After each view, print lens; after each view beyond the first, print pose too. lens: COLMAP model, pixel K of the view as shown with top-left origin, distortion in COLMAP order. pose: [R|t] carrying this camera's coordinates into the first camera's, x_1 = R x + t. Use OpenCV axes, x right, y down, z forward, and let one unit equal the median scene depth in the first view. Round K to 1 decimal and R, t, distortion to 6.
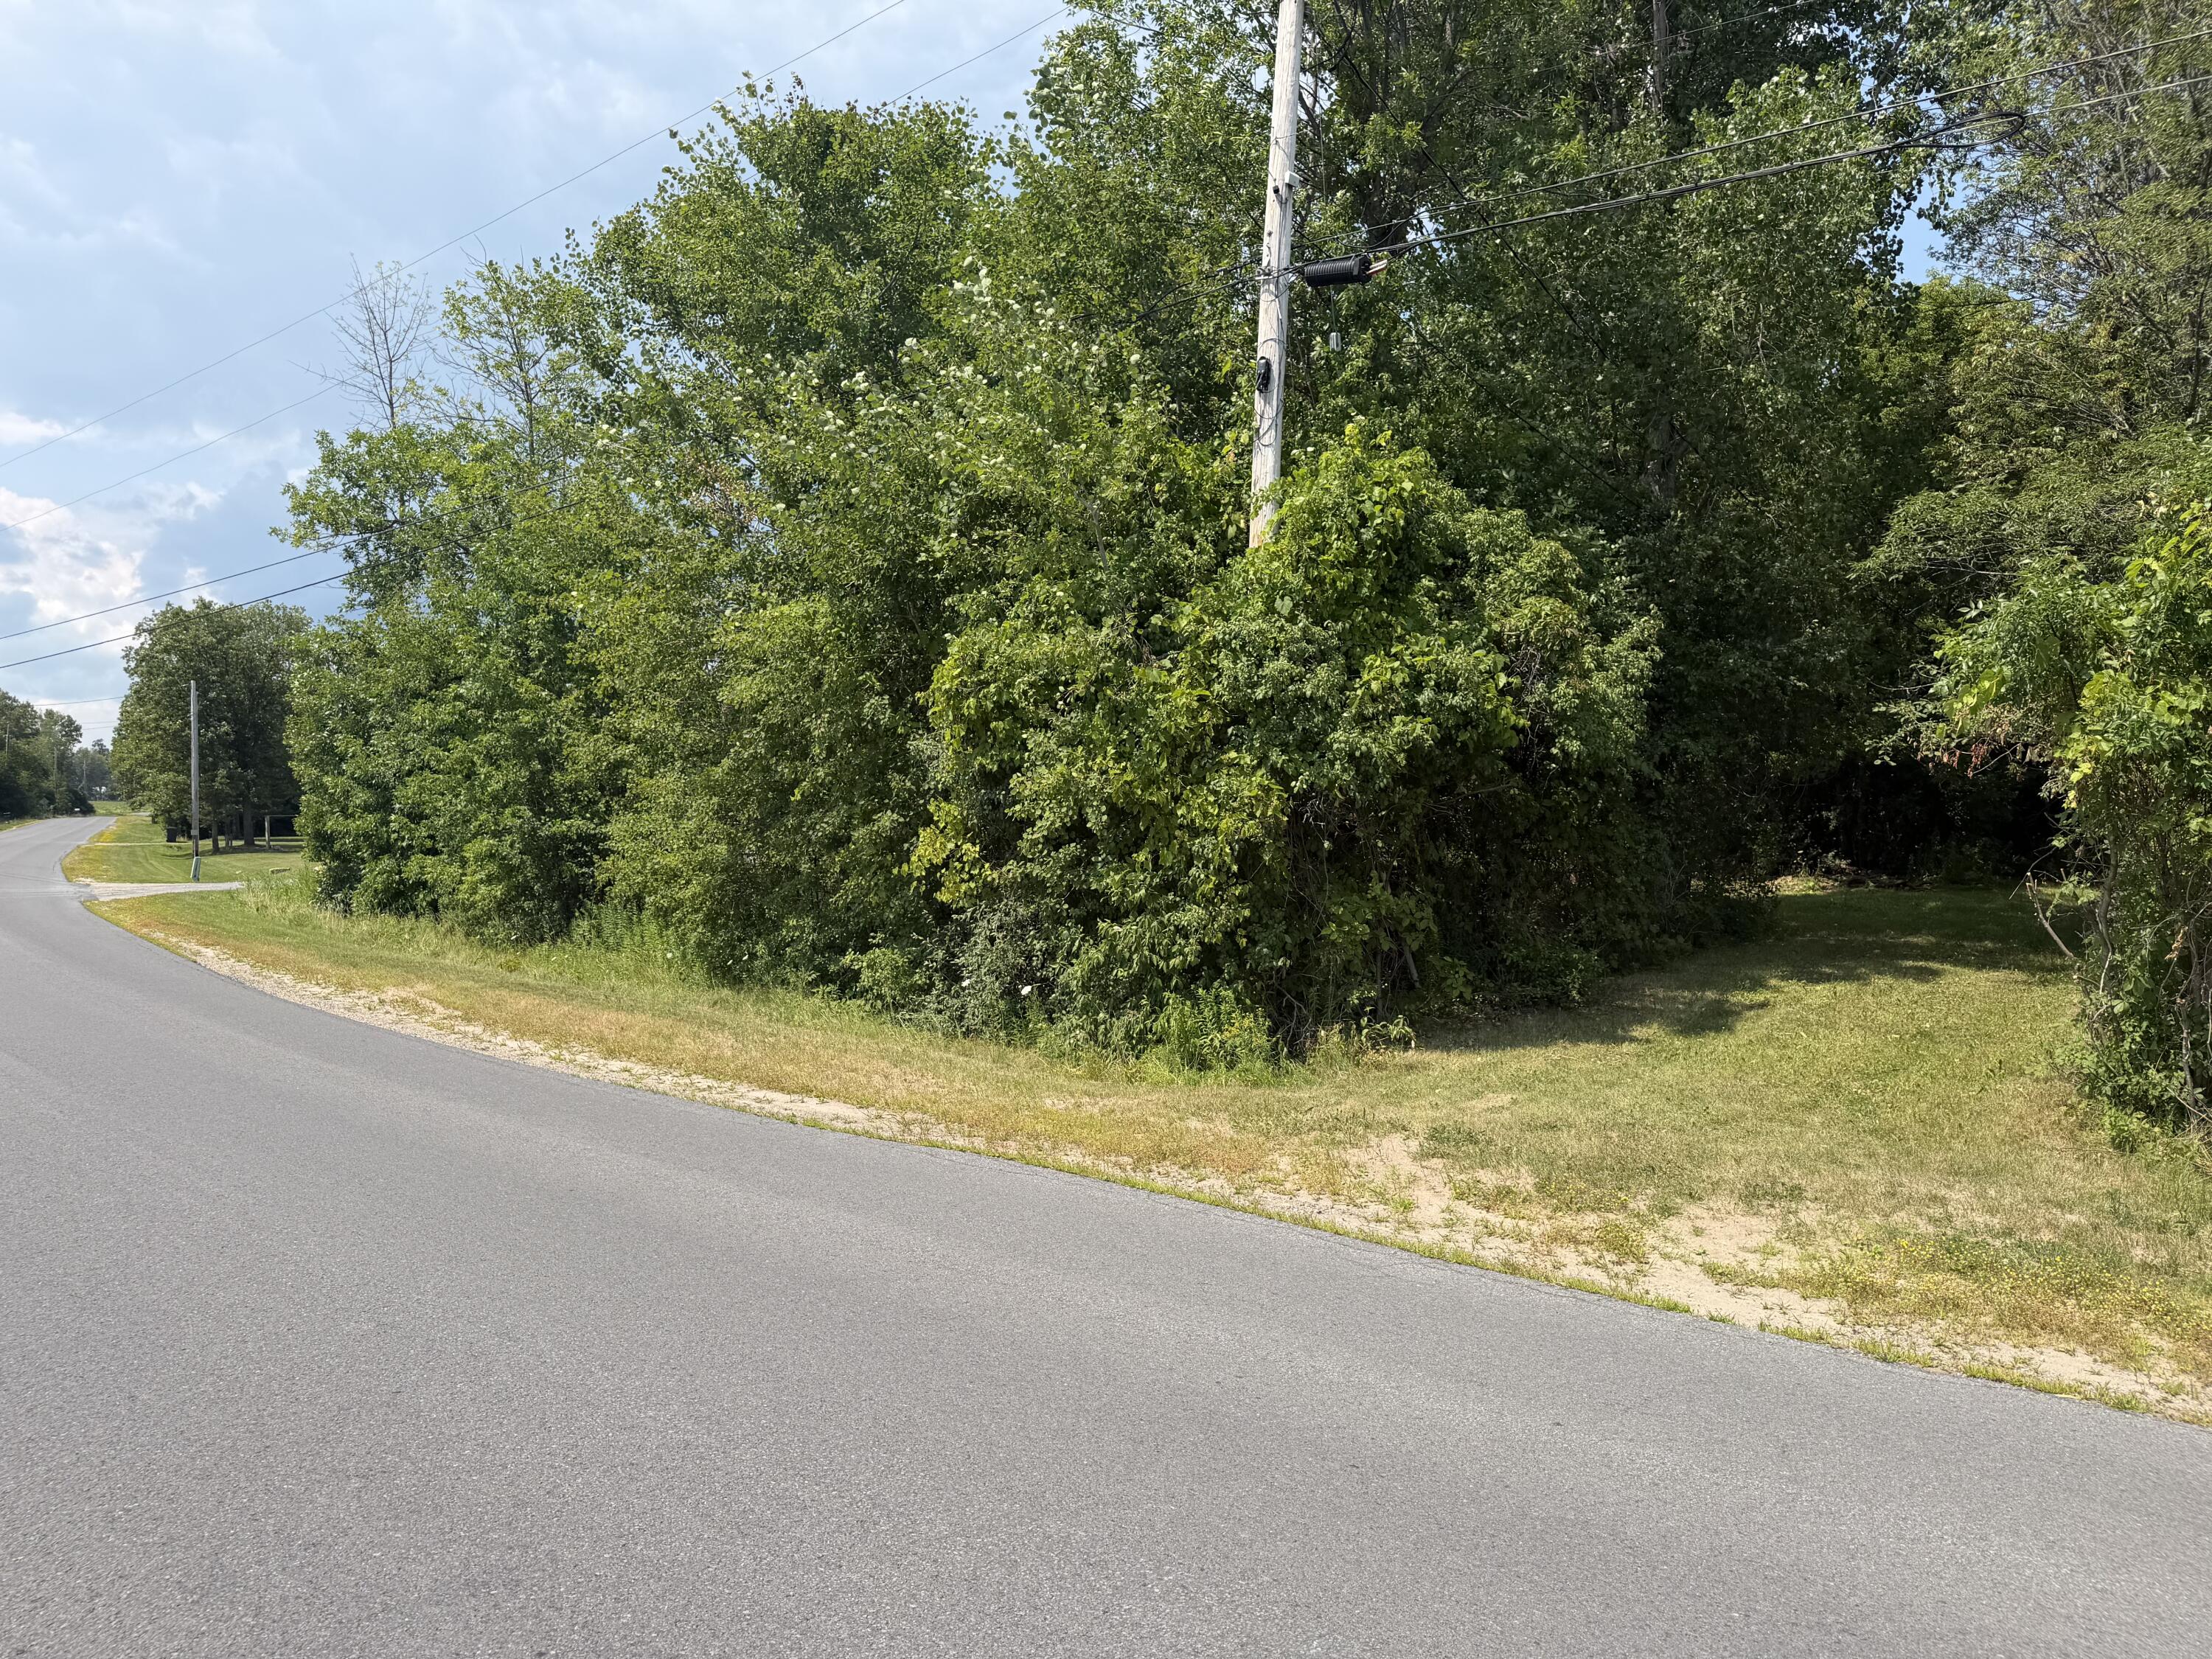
lens RADIAL K [[1551.6, 0, 1104.5], [0, 1551.6, 832.8], [0, 0, 1]] dist [-0.008152, -0.003243]
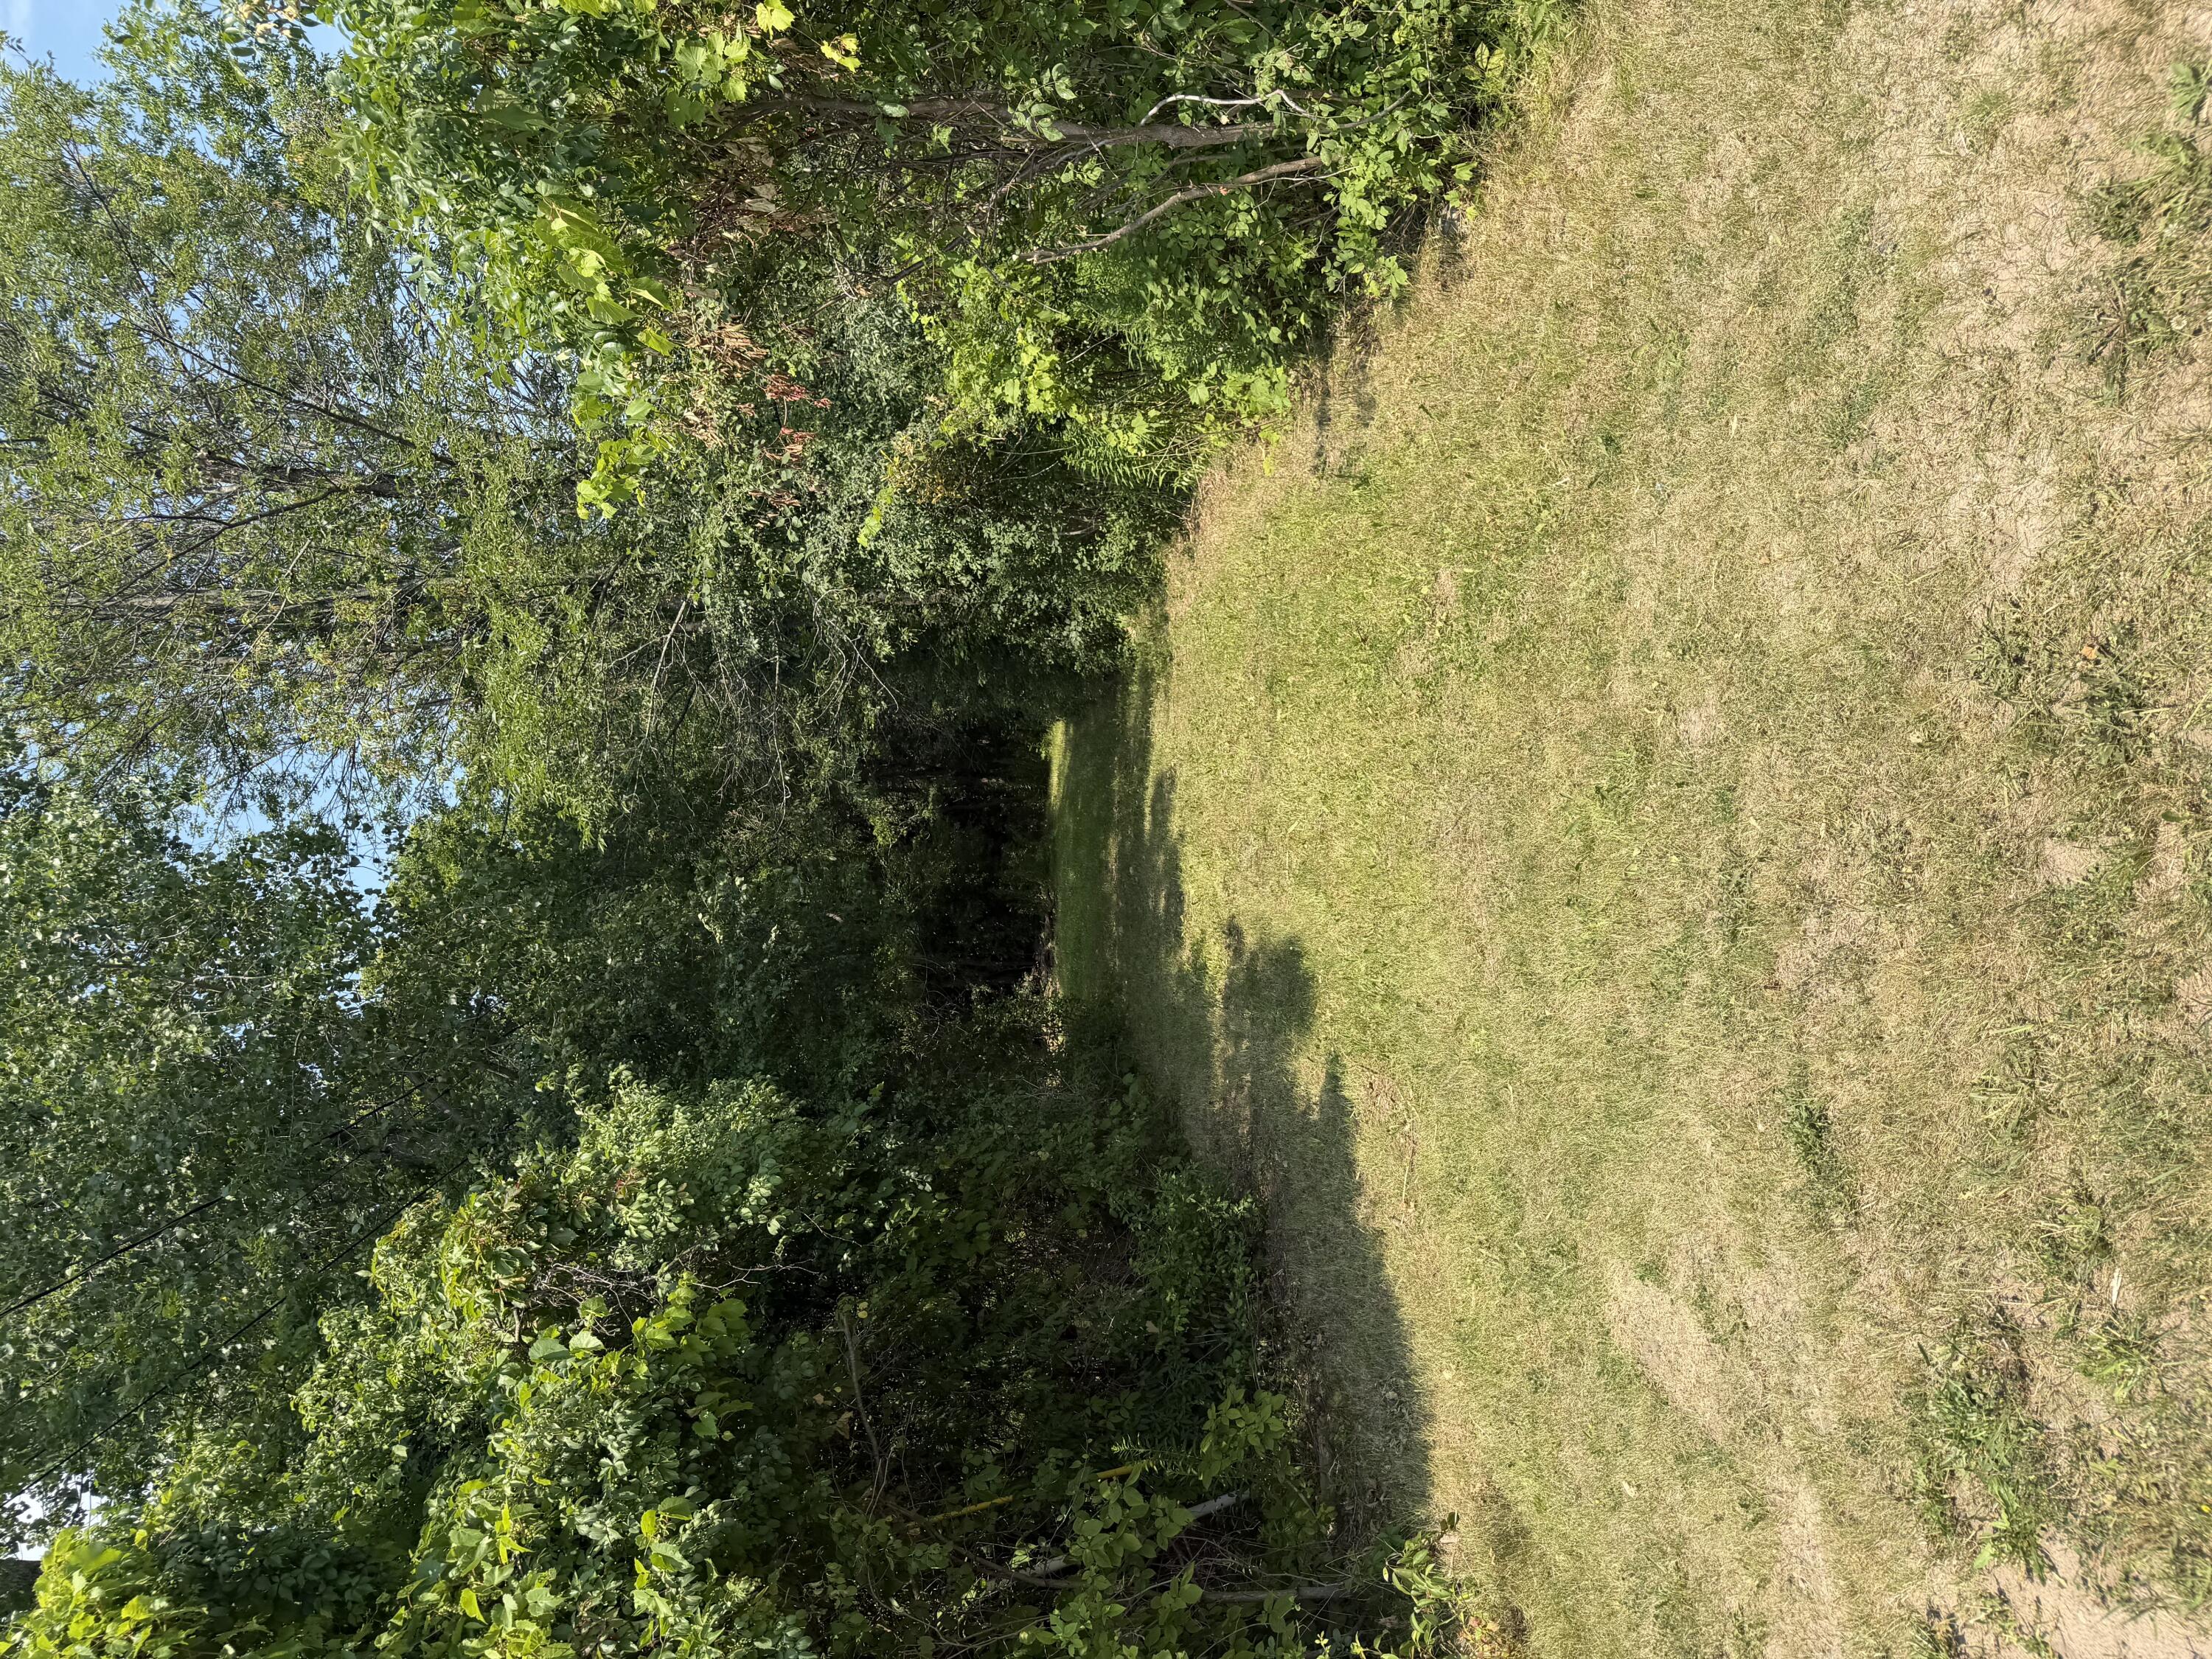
lens RADIAL K [[1551.6, 0, 1111.1], [0, 1551.6, 831.9], [0, 0, 1]] dist [-0.008152, -0.003243]
pose [[-0.038911, -0.828818, 0.558163, 0.121493], [0.997805, -0.002272, 0.066185, 0.021603], [-0.053587, 0.559513, 0.827087, 0.533218]]
